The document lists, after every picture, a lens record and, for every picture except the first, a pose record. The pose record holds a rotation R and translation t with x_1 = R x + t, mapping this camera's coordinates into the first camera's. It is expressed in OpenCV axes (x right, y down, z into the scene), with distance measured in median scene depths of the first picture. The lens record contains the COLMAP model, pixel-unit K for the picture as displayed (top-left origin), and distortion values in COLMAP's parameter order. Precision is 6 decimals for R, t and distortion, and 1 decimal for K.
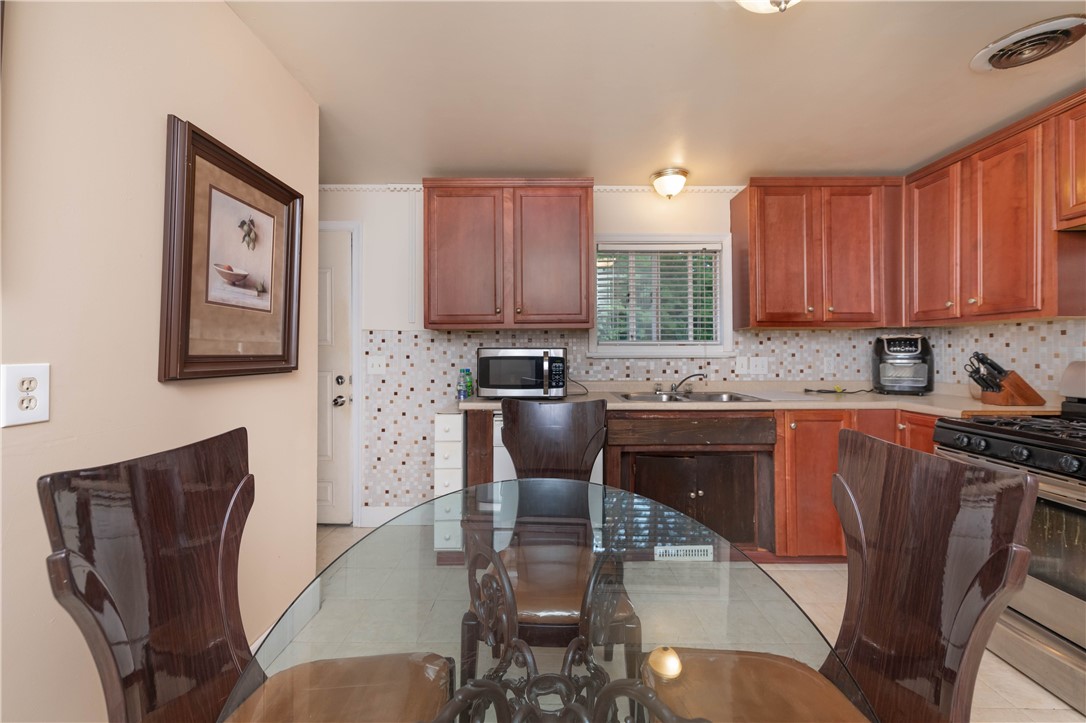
lens RADIAL K [[439.0, 0, 537.7], [0, 439.0, 346.2], [0, 0, 1]] dist [-0.000791, 0.000332]
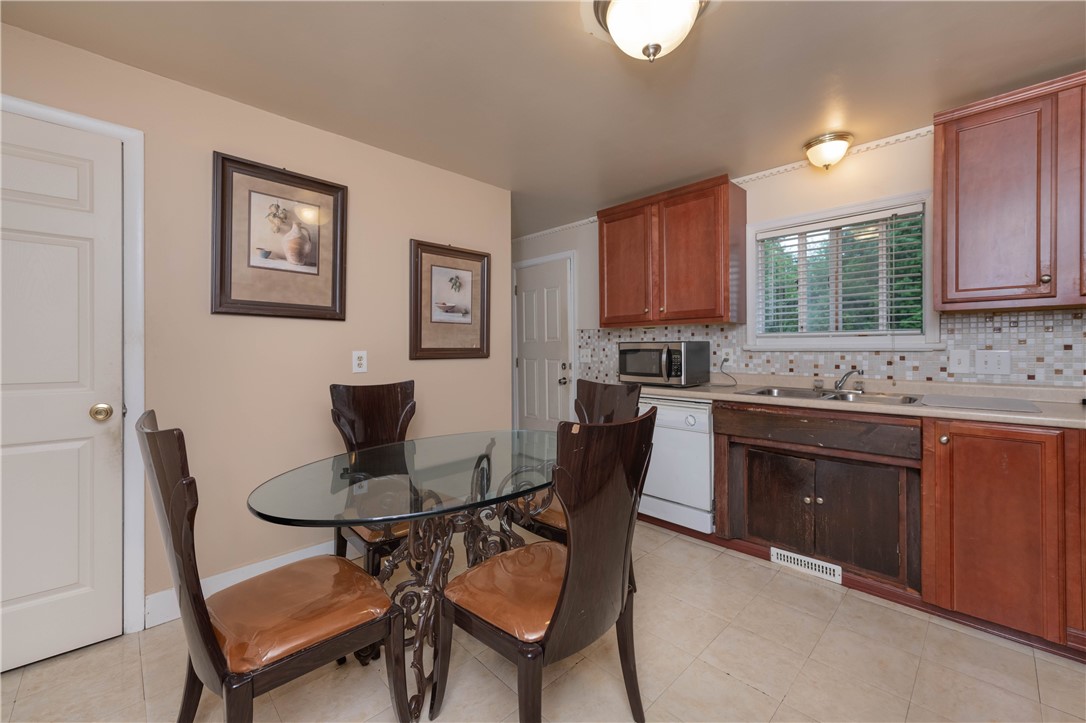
lens RADIAL K [[439.0, 0, 547.2], [0, 439.0, 353.2], [0, 0, 1]] dist [-0.000791, 0.000332]
pose [[0.695760, 0.006712, -0.718243, 0.567086], [0.015163, 0.999596, 0.024030, 0.001531], [0.718114, -0.027610, 0.695377, -0.019031]]
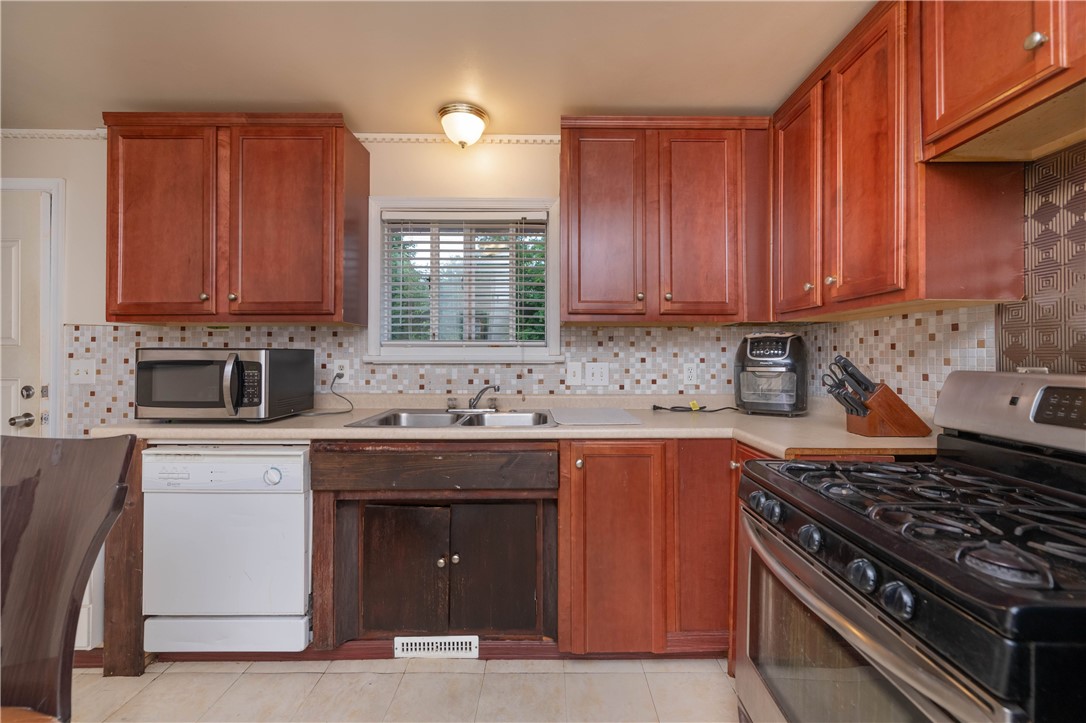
lens RADIAL K [[439.0, 0, 556.2], [0, 439.0, 348.5], [0, 0, 1]] dist [-0.000791, 0.000332]
pose [[0.999977, 0.003453, 0.005774, 0.475125], [-0.003415, 0.999973, -0.006557, 0.006124], [-0.005797, 0.006537, 0.999962, 0.274667]]
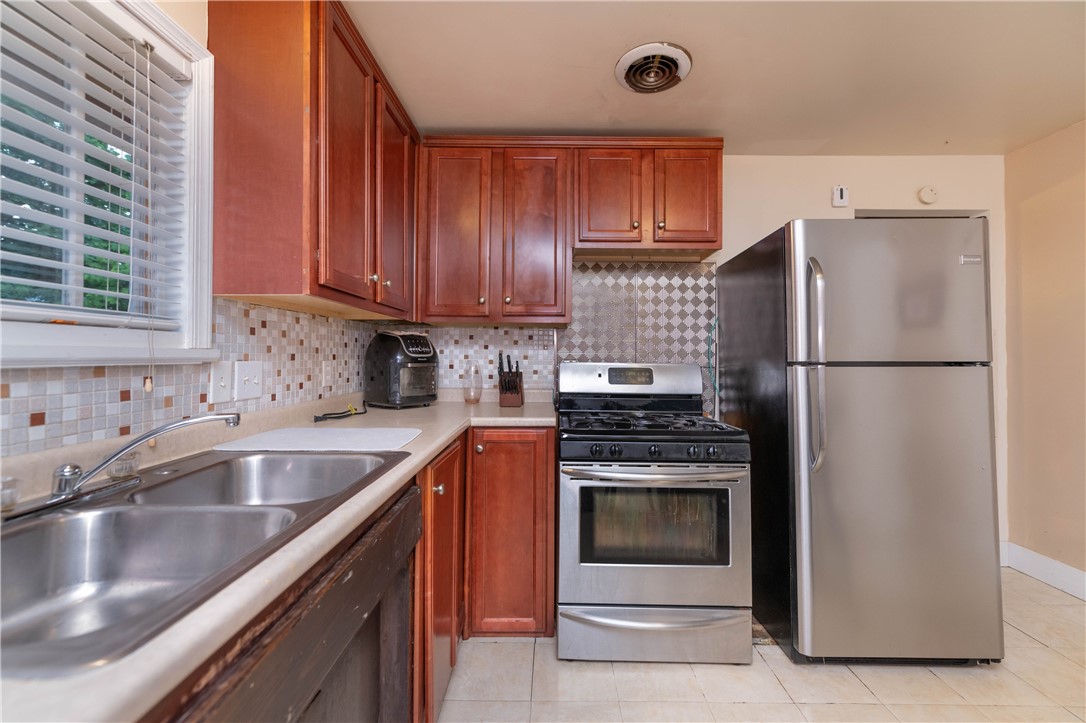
lens RADIAL K [[439.0, 0, 554.8], [0, 439.0, 355.6], [0, 0, 1]] dist [-0.000791, 0.000332]
pose [[-0.001066, 0.000967, 0.999999, 0.042776], [-0.021824, 0.999761, -0.000990, 0.012920], [-0.999761, -0.021825, -0.001045, 0.748816]]
